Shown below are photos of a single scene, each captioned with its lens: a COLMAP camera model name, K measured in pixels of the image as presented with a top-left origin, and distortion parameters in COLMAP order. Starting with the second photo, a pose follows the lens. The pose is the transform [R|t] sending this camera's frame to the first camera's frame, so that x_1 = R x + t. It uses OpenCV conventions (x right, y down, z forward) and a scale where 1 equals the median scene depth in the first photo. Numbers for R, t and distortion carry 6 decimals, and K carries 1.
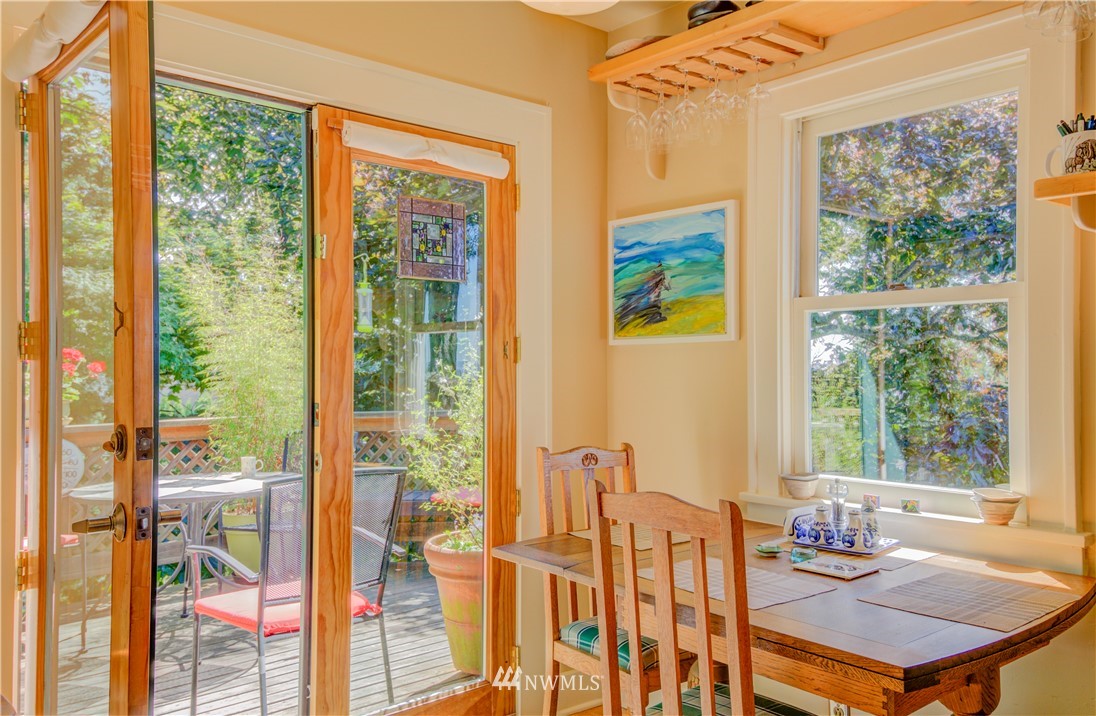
lens RADIAL K [[908.2, 0, 548.0], [0, 908.2, 358.0], [0, 0, 1]] dist [0.093275, -0.011363]
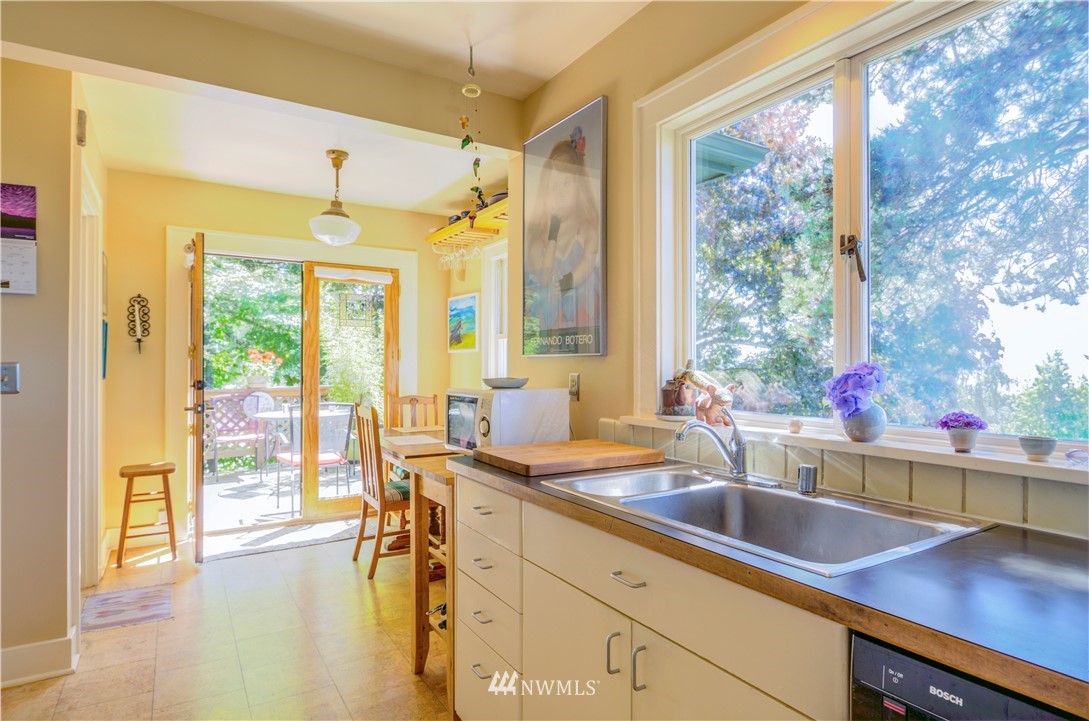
lens RADIAL K [[605.3, 0, 545.2], [0, 605.3, 354.7], [0, 0, 1]] dist [0.031677, -0.032656]
pose [[0.986946, 0.002983, -0.161021, 0.606120], [-0.002963, 0.999996, 0.000364, -0.011227], [0.161022, 0.000118, 0.986951, -0.510164]]
